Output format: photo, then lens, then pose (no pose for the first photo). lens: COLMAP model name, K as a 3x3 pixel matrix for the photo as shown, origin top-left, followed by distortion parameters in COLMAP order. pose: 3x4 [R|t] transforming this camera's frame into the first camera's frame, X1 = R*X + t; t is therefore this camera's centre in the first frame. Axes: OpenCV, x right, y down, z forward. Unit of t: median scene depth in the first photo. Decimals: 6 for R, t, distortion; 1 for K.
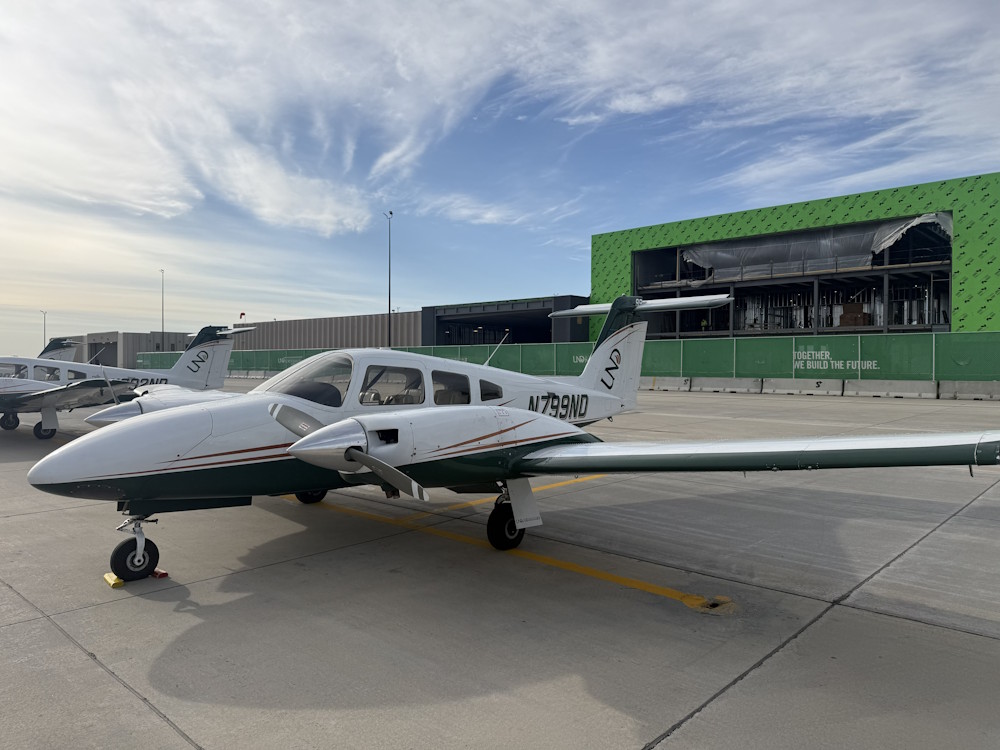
lens RADIAL K [[690.0, 0, 500.0], [0, 690.0, 375.0], [0, 0, 1]] dist [0.008322, 0.006598]
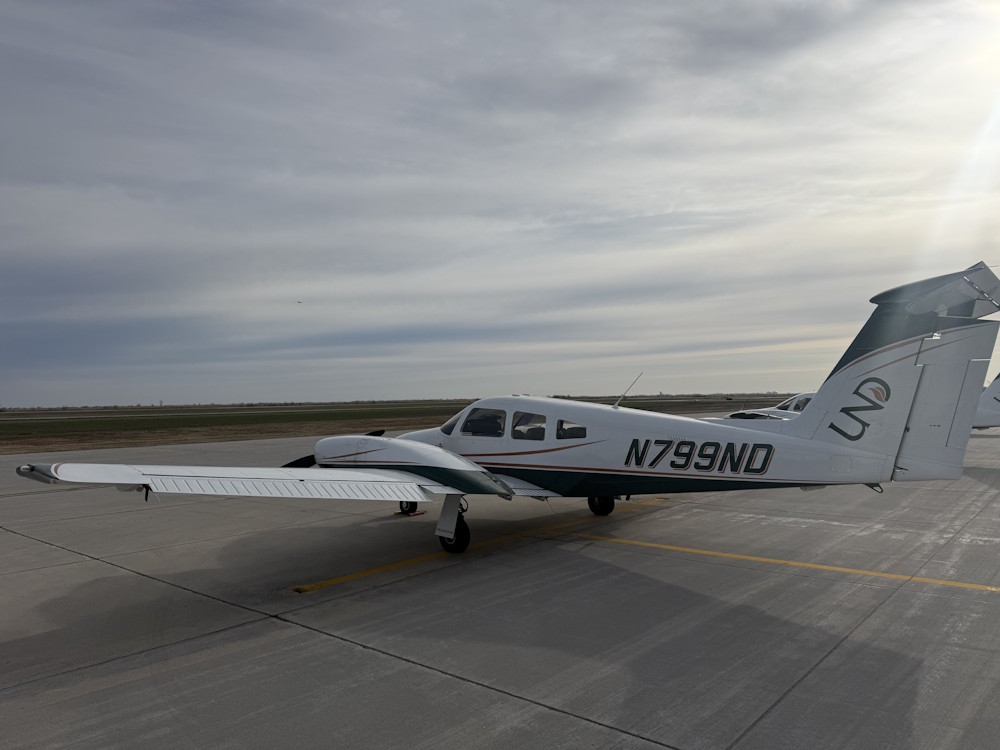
lens RADIAL K [[692.2, 0, 493.5], [0, 692.2, 375.3], [0, 0, 1]] dist [0.103355, -0.076508]
pose [[0.033179, -0.041065, -0.998605, 0.988894], [0.006504, 0.999143, -0.040871, -0.019212], [0.999428, -0.005139, 0.033417, 0.767463]]
